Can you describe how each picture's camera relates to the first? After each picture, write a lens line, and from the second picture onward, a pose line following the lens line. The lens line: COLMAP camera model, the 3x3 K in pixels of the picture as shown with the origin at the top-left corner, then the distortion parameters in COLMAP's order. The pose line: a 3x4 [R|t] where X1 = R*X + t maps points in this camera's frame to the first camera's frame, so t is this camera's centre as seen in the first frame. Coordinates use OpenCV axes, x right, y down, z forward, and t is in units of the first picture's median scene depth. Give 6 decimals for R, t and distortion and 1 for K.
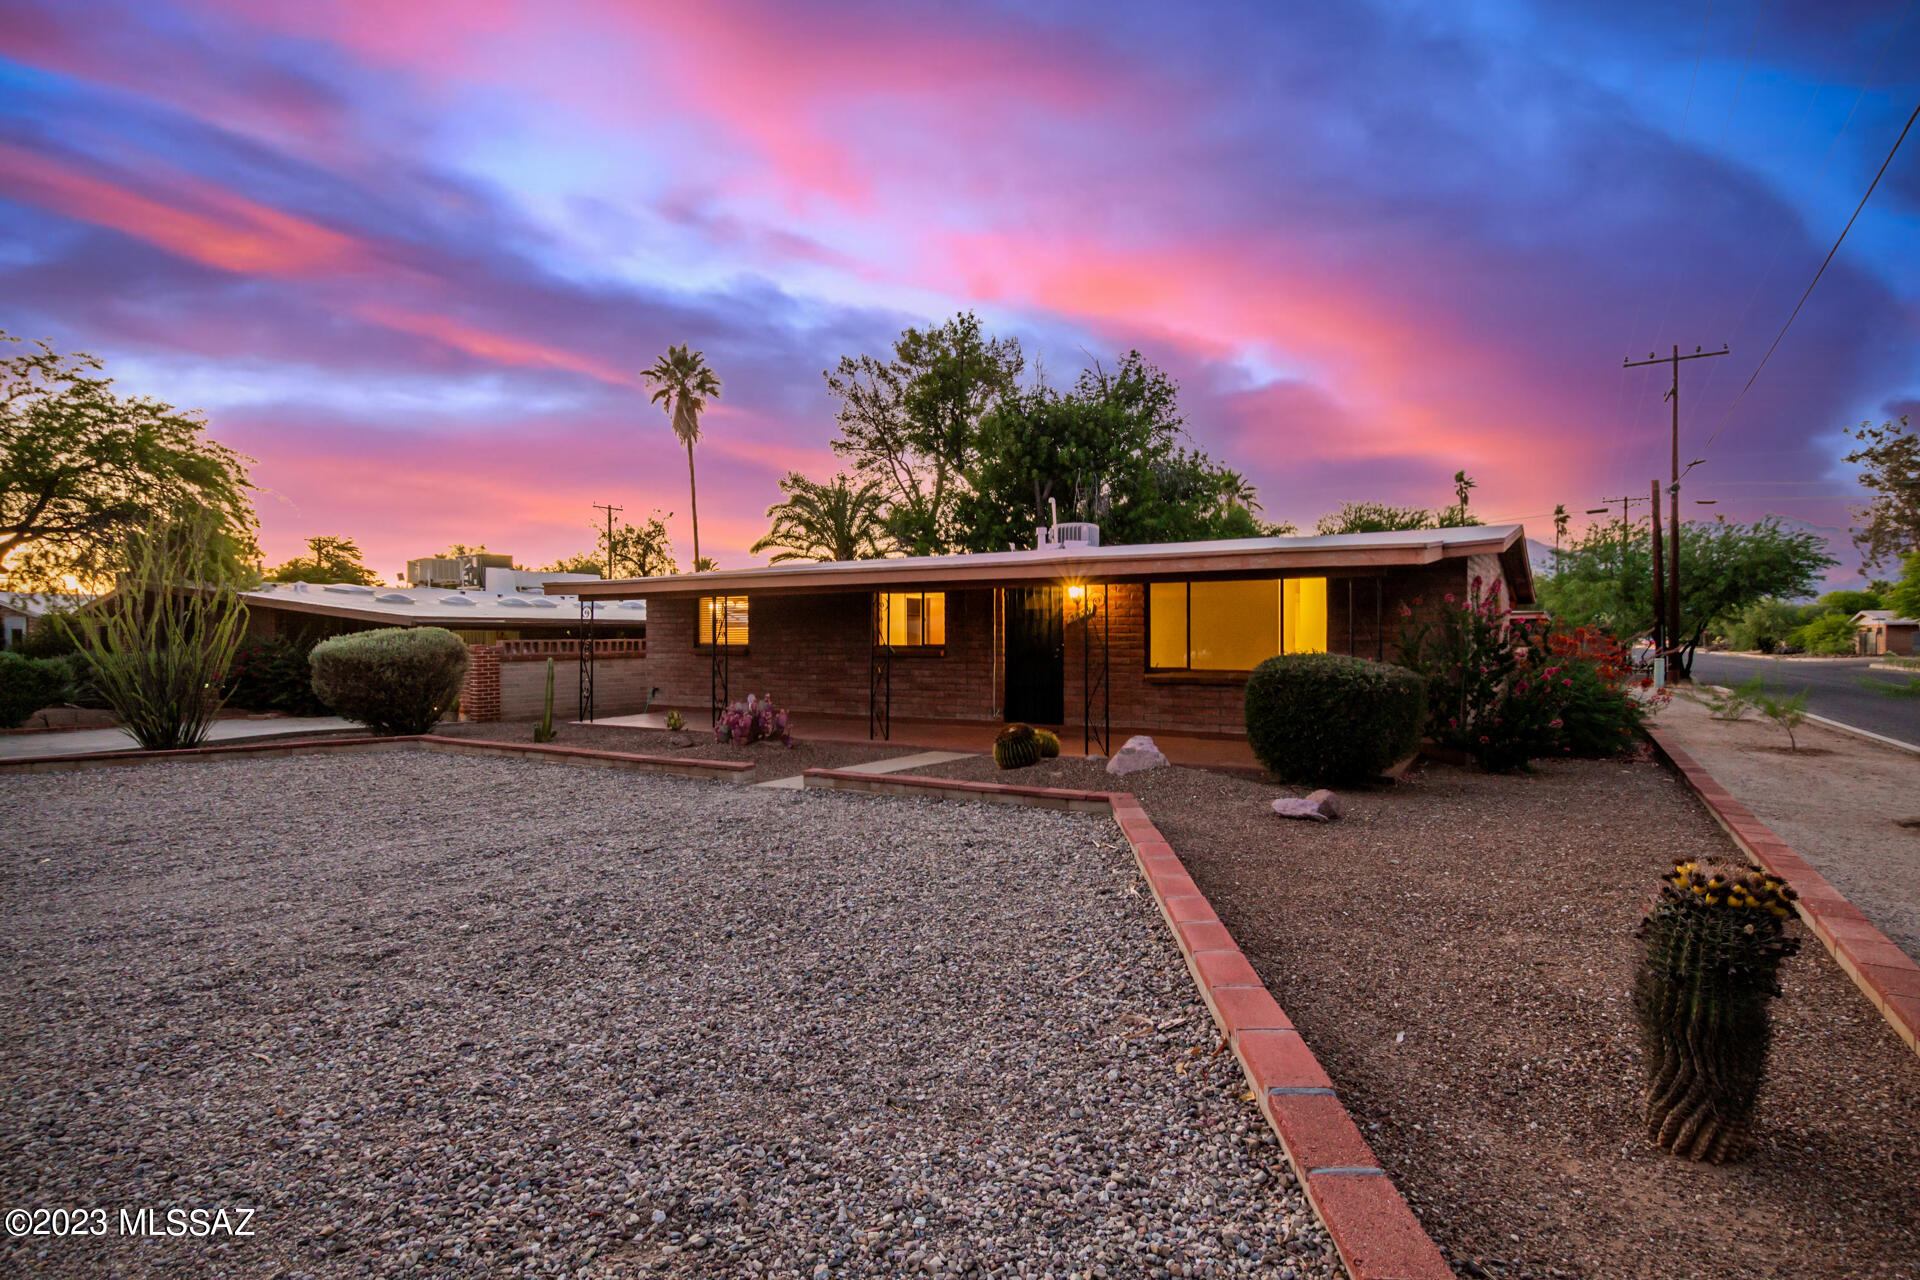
lens RADIAL K [[984.6, 0, 960.0], [0, 984.6, 640.0], [0, 0, 1]] dist [-0.002502, 0.000167]
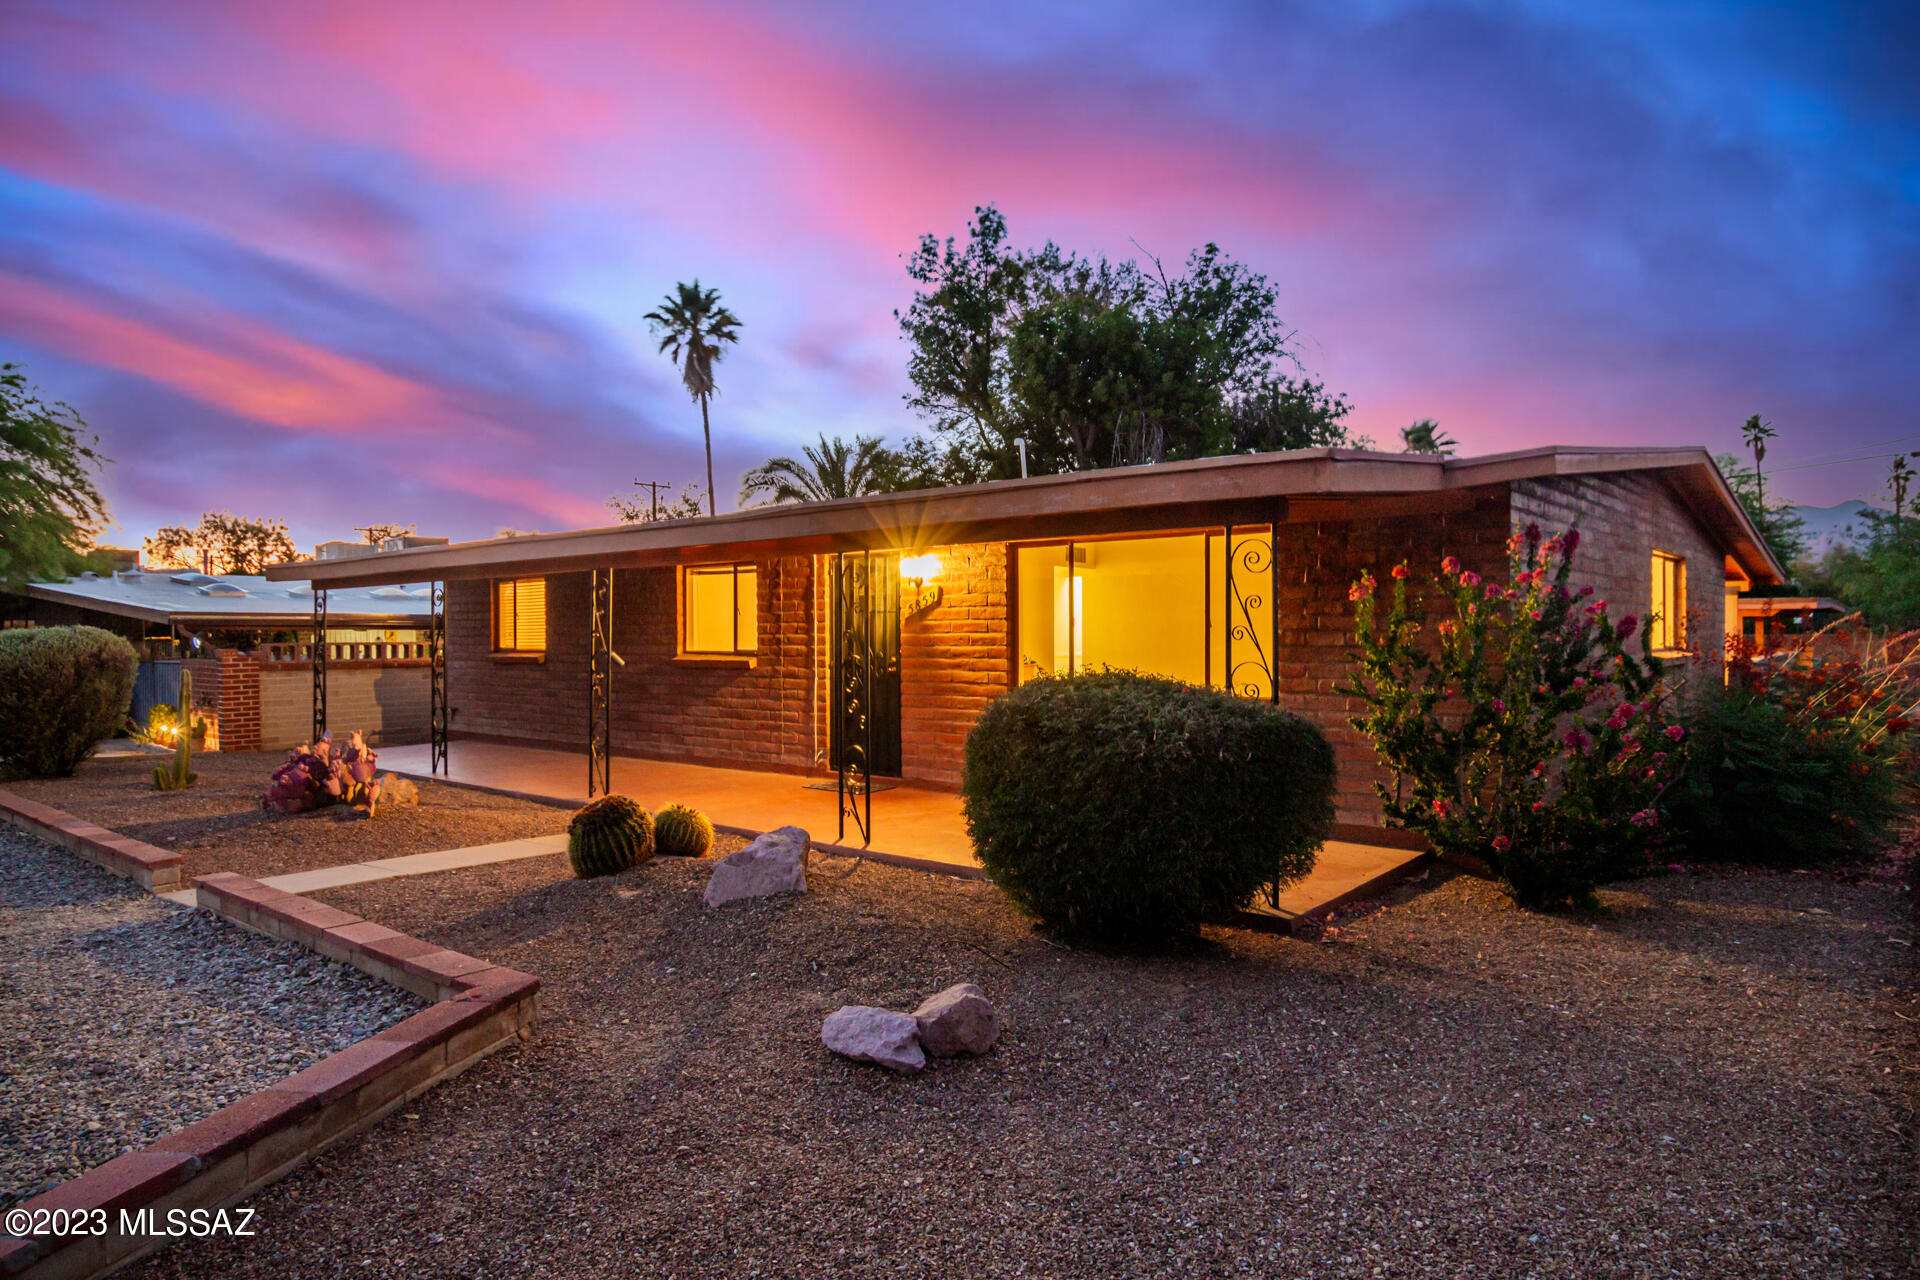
lens RADIAL K [[1142.8, 0, 970.5], [0, 1142.8, 643.0], [0, 0, 1]] dist [0.005133, 0.000296]
pose [[0.989840, -0.000891, -0.142185, 0.197681], [0.001435, 0.999992, 0.003723, -0.002208], [0.142180, -0.003890, 0.989833, 0.217360]]
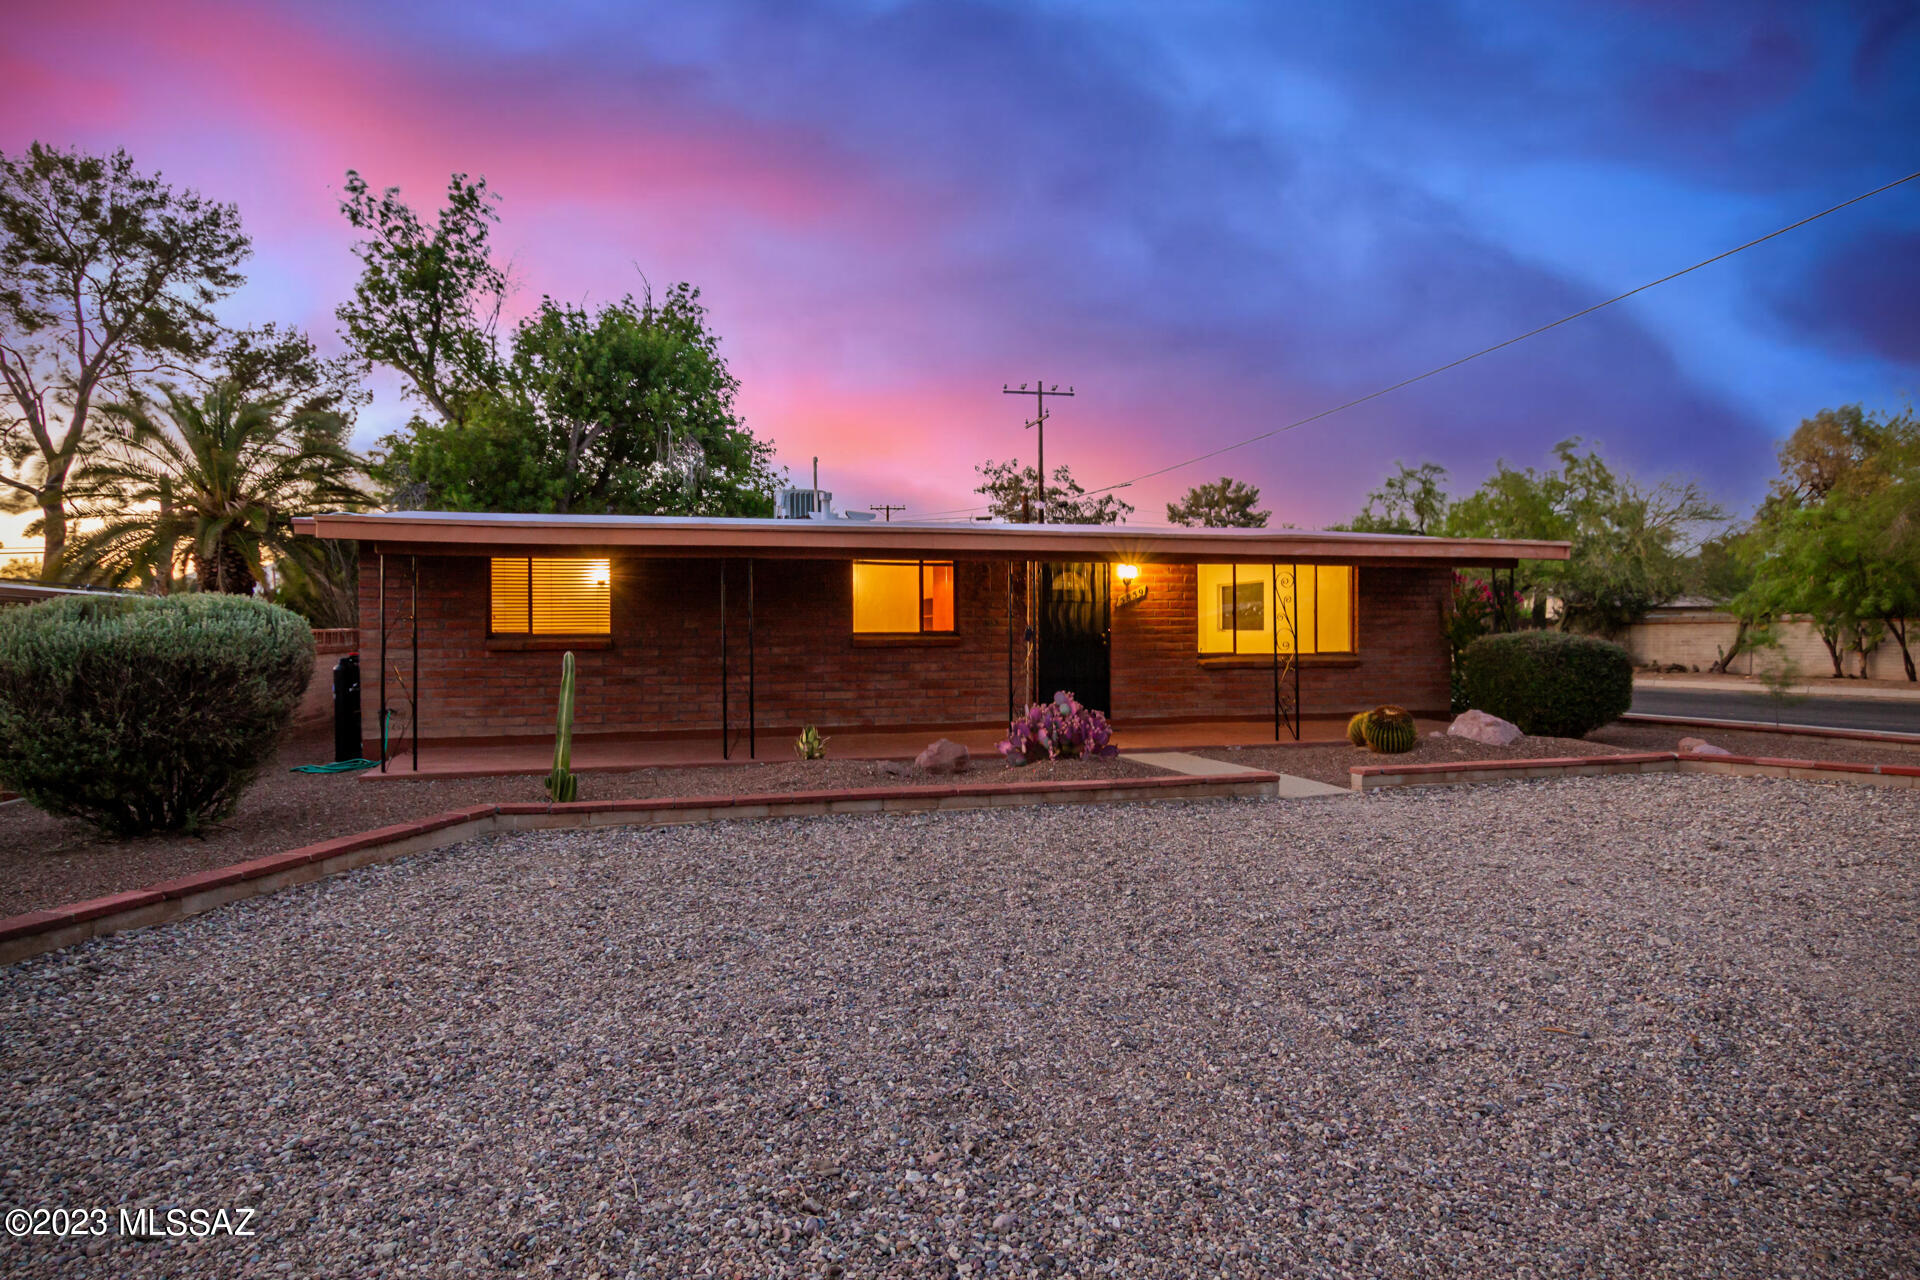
lens RADIAL K [[1119.6, 0, 960.0], [0, 1119.6, 640.0], [0, 0, 1]] dist [0.002002, 0.000240]
pose [[0.687057, -0.004666, 0.726589, -0.569105], [0.007211, 0.999974, -0.000396, 0.010661], [-0.726568, 0.005512, 0.687073, 0.310016]]
